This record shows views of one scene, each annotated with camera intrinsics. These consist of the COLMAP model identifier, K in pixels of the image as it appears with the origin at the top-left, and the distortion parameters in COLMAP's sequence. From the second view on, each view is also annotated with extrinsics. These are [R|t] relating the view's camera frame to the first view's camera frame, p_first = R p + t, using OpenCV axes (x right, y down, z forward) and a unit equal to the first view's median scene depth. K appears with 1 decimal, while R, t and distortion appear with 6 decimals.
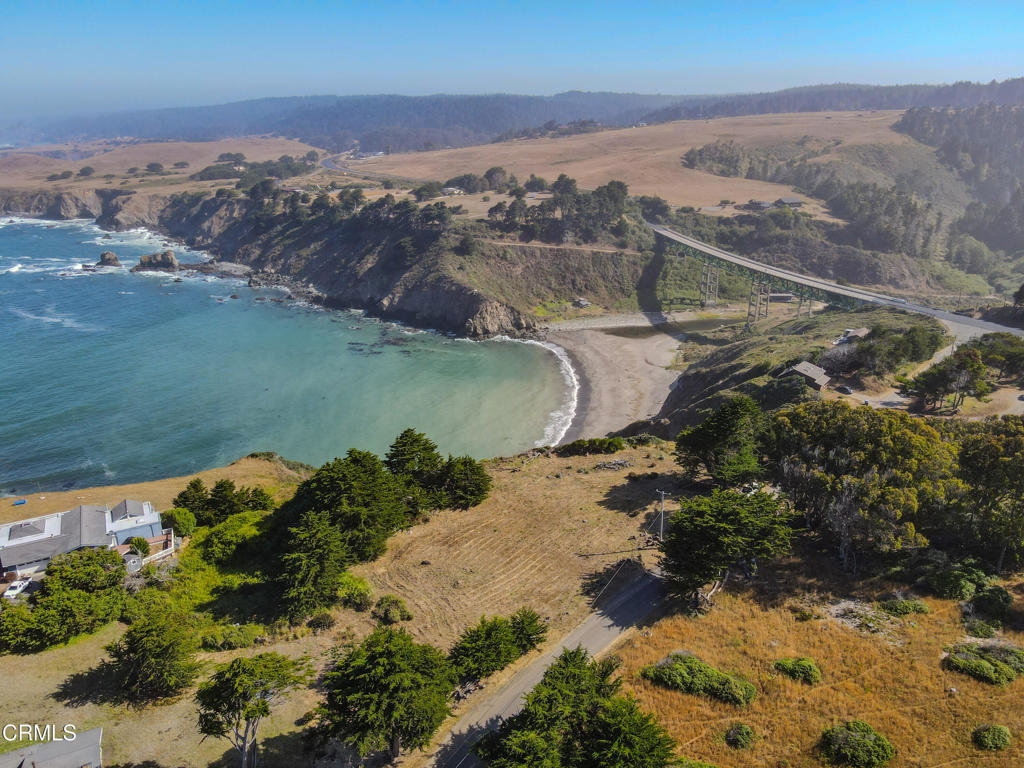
lens RADIAL K [[745.4, 0, 513.8], [0, 745.4, 375.3], [0, 0, 1]] dist [0.003307, 0.020707]
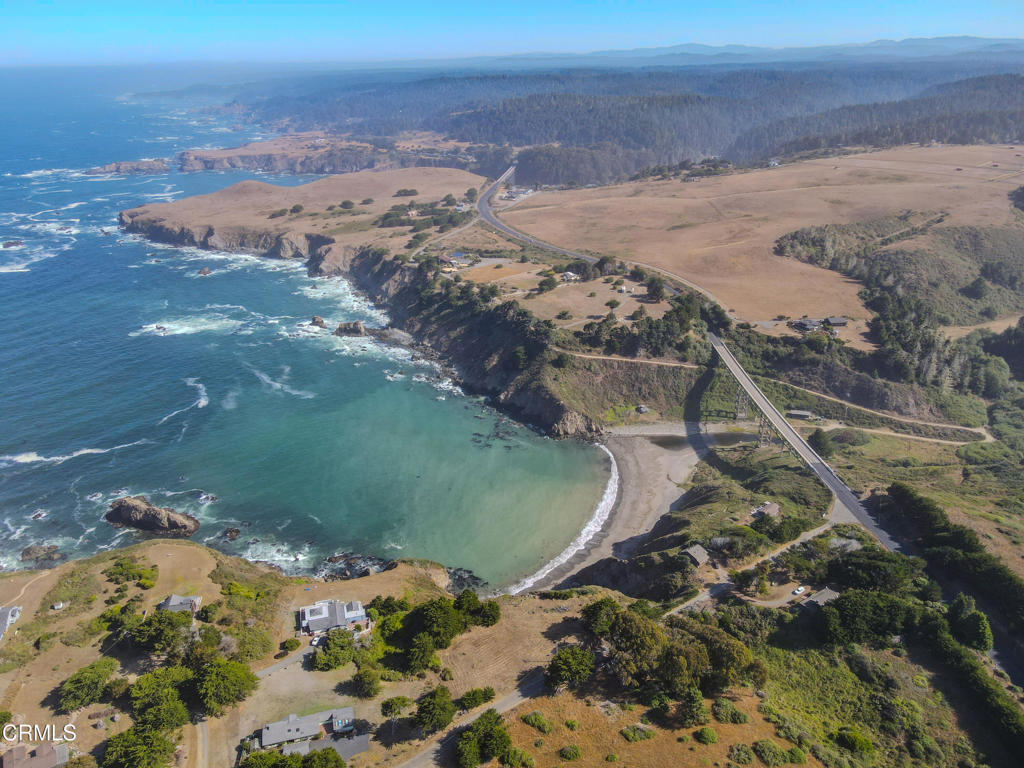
lens RADIAL K [[745.4, 0, 513.4], [0, 745.4, 375.0], [0, 0, 1]] dist [0.003307, 0.020707]
pose [[0.976553, 0.077005, -0.201033, 0.126575], [-0.064616, 0.995625, 0.067488, -0.229576], [0.205351, -0.052916, 0.977257, -0.365484]]
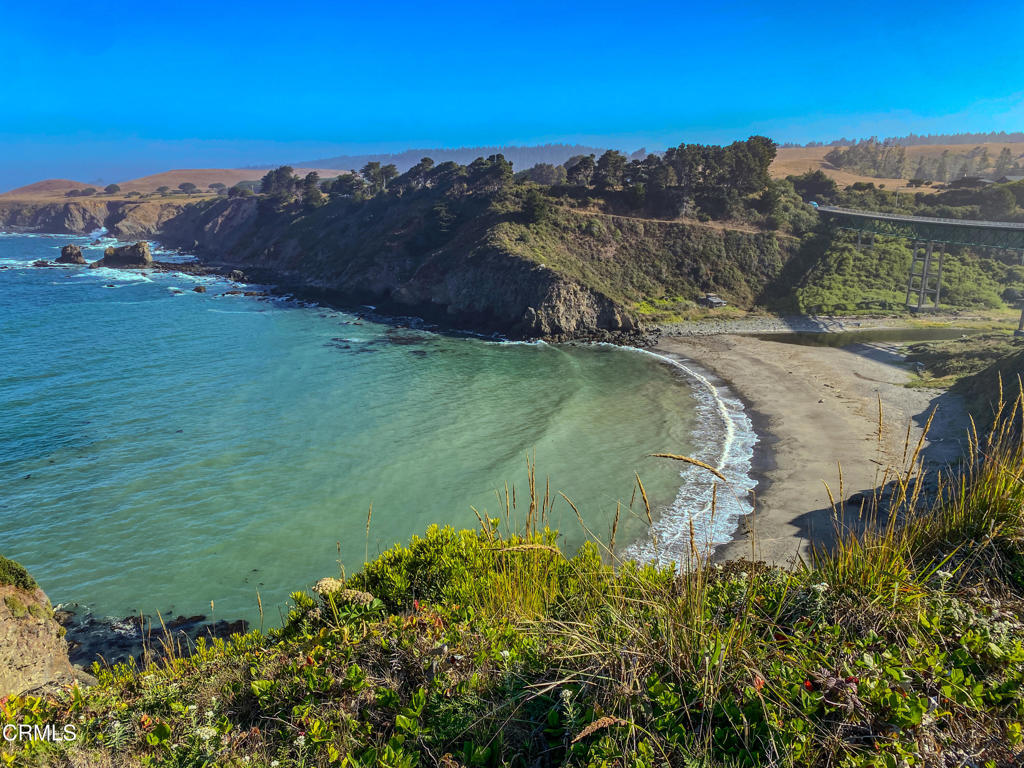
lens RADIAL K [[776.6, 0, 512.3], [0, 776.6, 385.3], [0, 0, 1]] dist [0.029129, -0.034340]
pose [[0.994929, 0.038402, -0.092958, -0.011073], [-0.046625, 0.995032, -0.087965, 0.037753], [0.089119, 0.091853, 0.991777, 0.335450]]
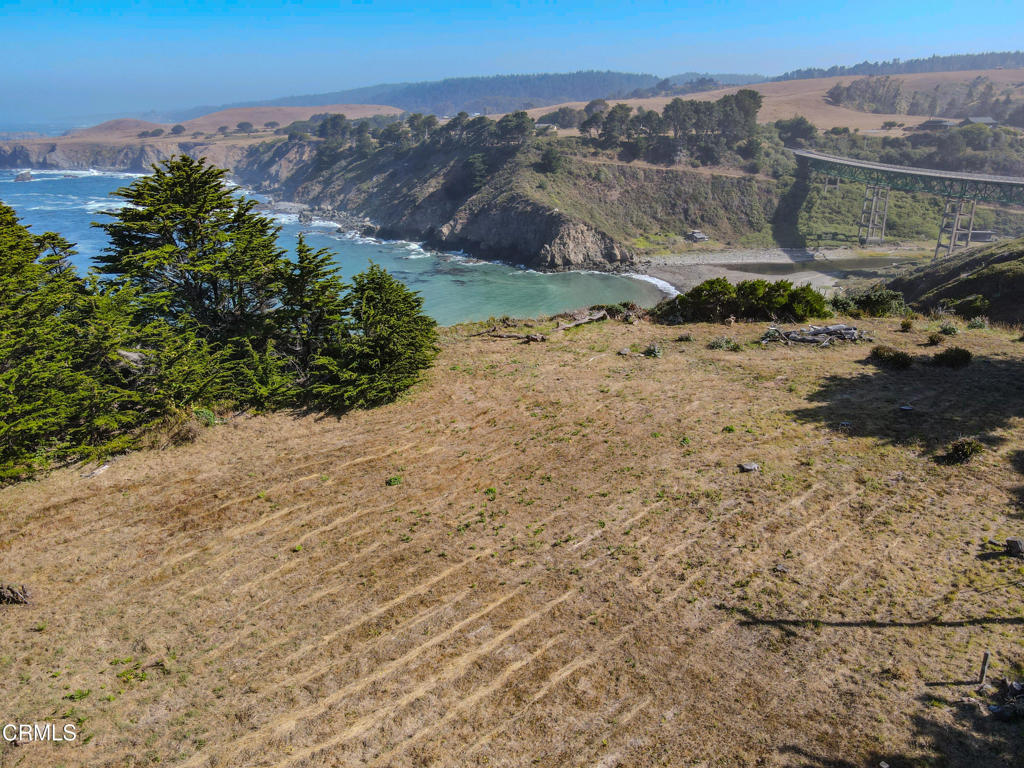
lens RADIAL K [[745.4, 0, 515.0], [0, 745.4, 376.5], [0, 0, 1]] dist [0.003307, 0.020707]
pose [[0.990266, 0.043577, -0.132187, 0.014089], [-0.042853, 0.999047, 0.008316, 0.047354], [0.132423, -0.002570, 0.991190, 0.211432]]
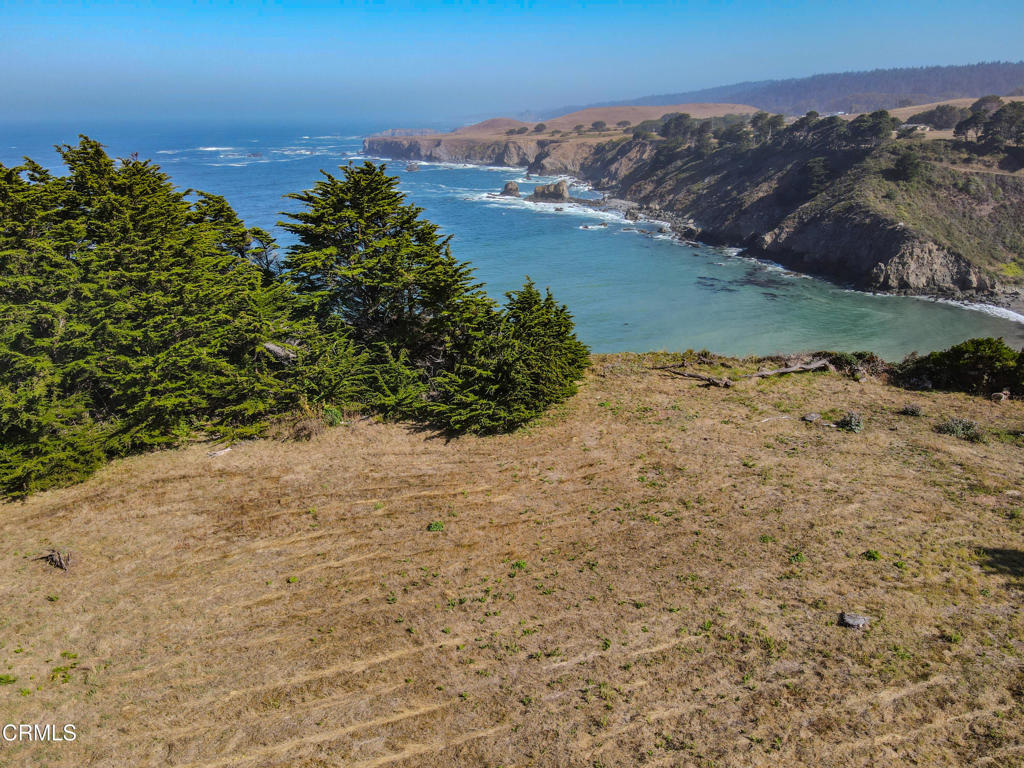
lens RADIAL K [[745.4, 0, 515.6], [0, 745.4, 378.2], [0, 0, 1]] dist [0.003307, 0.020707]
pose [[0.833858, 0.184653, -0.520177, 0.031549], [-0.180437, 0.981799, 0.059276, 0.040369], [0.521655, 0.044431, 0.851999, 0.228237]]
